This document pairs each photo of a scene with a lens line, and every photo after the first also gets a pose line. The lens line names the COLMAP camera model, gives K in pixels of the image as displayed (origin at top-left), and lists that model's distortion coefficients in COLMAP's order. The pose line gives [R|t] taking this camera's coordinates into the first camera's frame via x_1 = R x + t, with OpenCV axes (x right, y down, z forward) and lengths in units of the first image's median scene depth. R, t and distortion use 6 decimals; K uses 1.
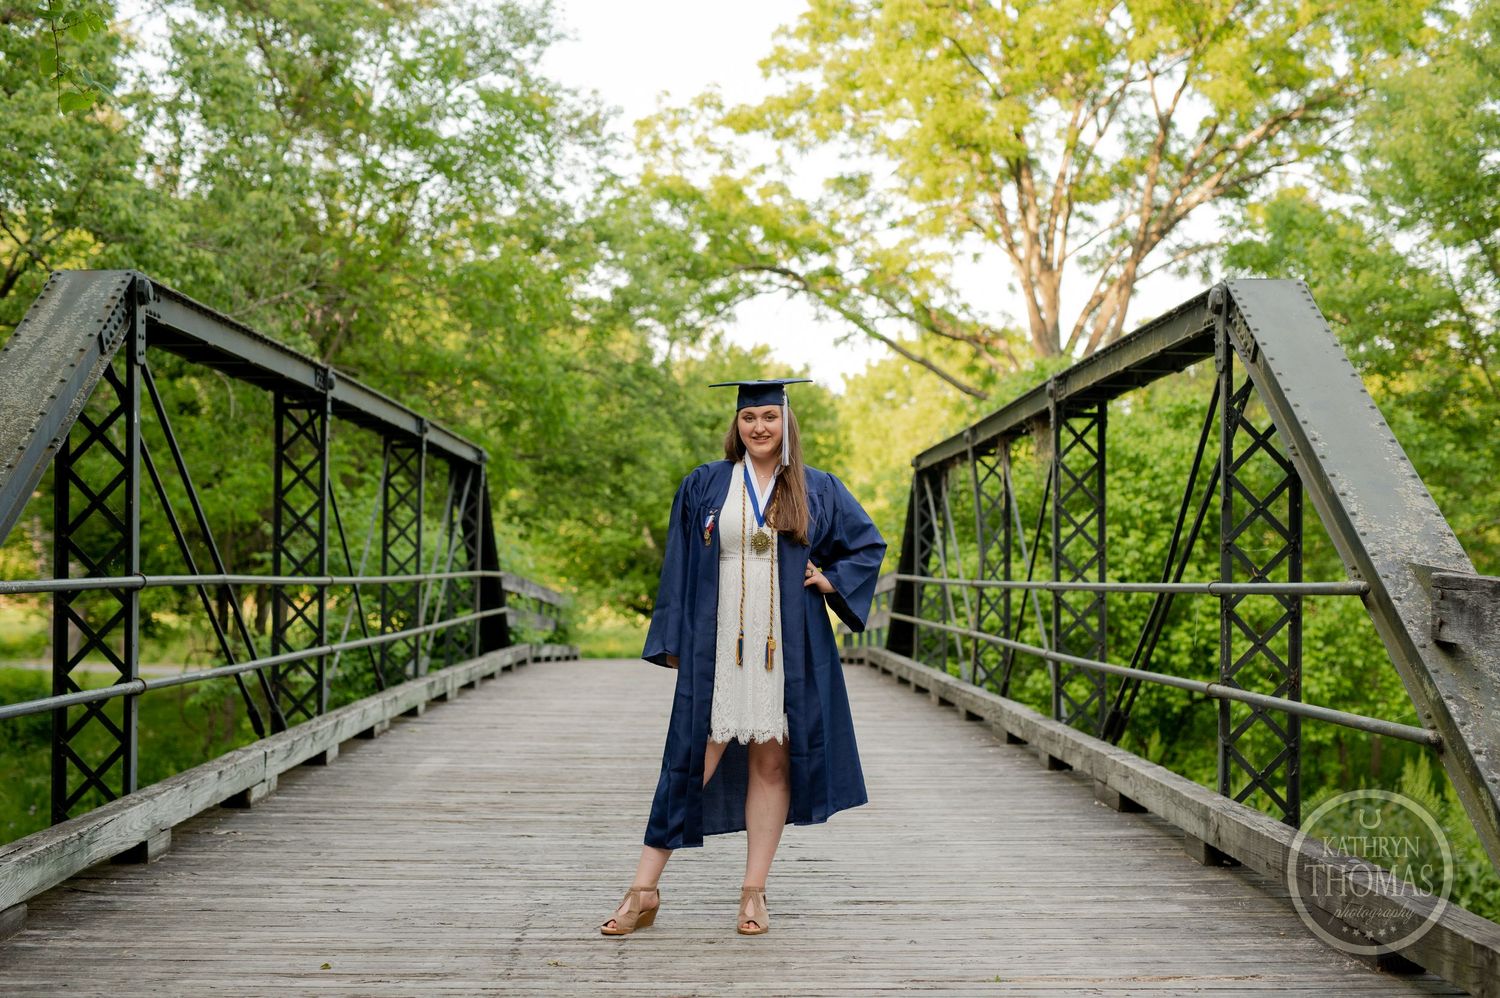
lens RADIAL K [[2088.5, 0, 750.0], [0, 2088.5, 499.0], [0, 0, 1]] dist [0.001053, 0.028514]
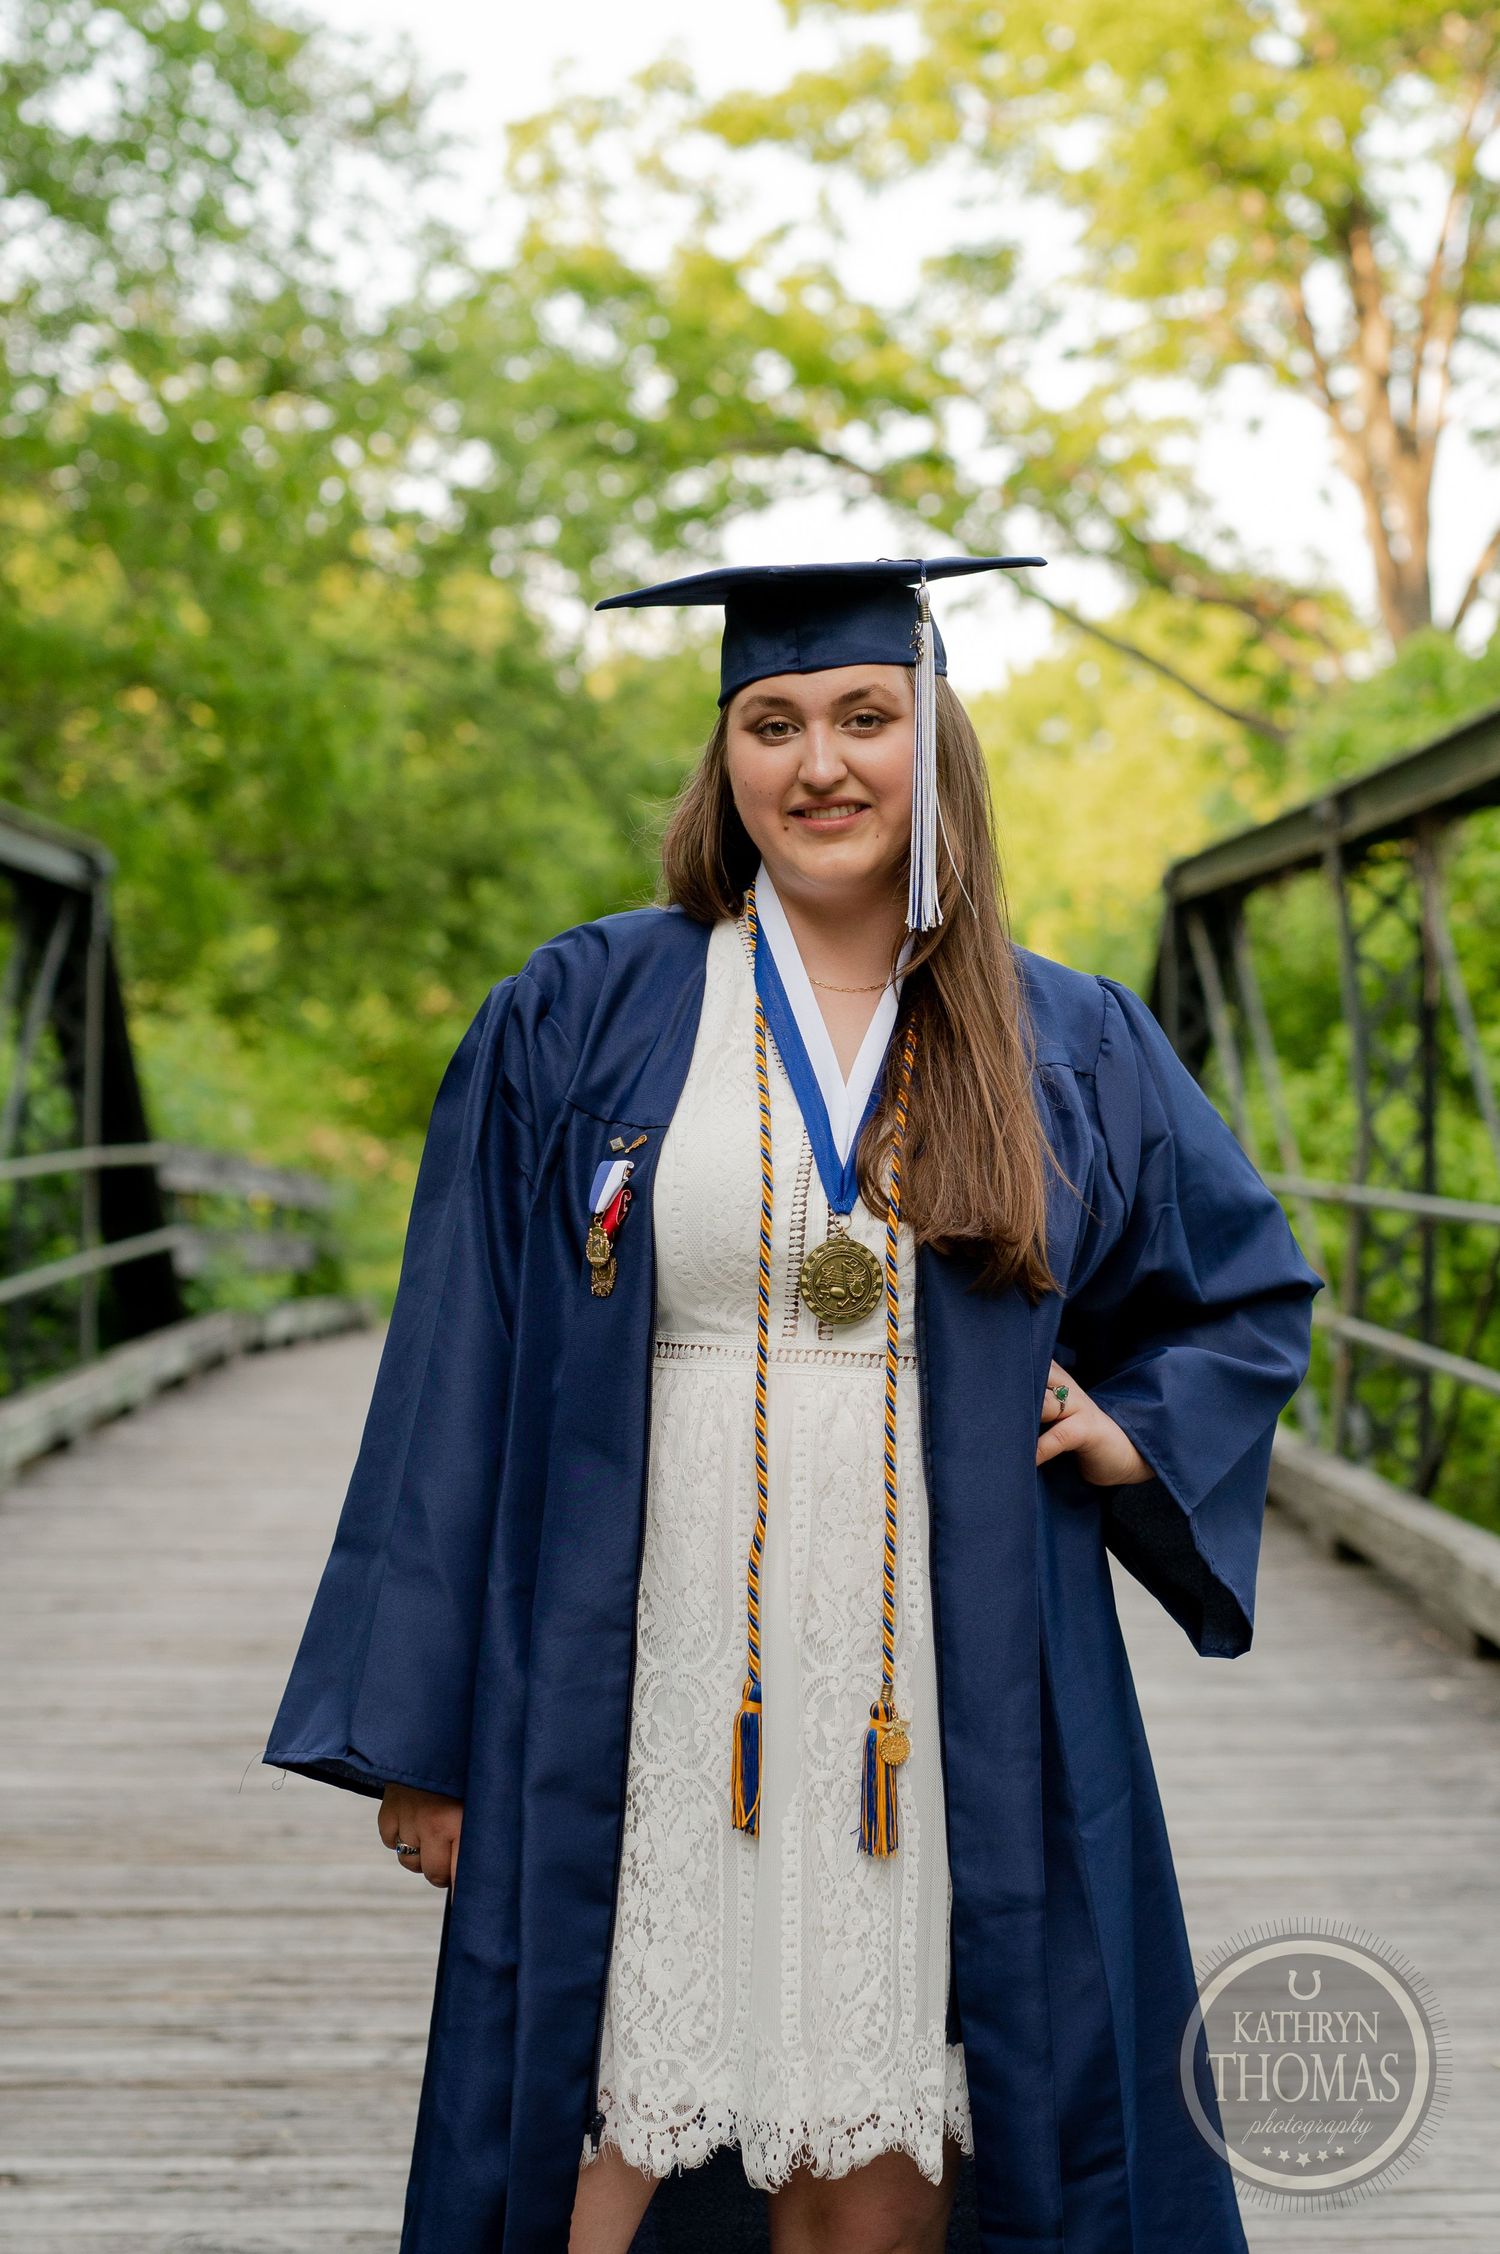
lens RADIAL K [[3138.3, 0, 750.0], [0, 3138.3, 1127.0], [0, 0, 1]] dist [0.001053, 0.028514]
pose [[0.999999, -0.001684, 0.000012, -0.001977], [0.001679, 0.997813, 0.066075, -0.008030], [-0.000124, -0.066075, 0.997815, 0.307818]]
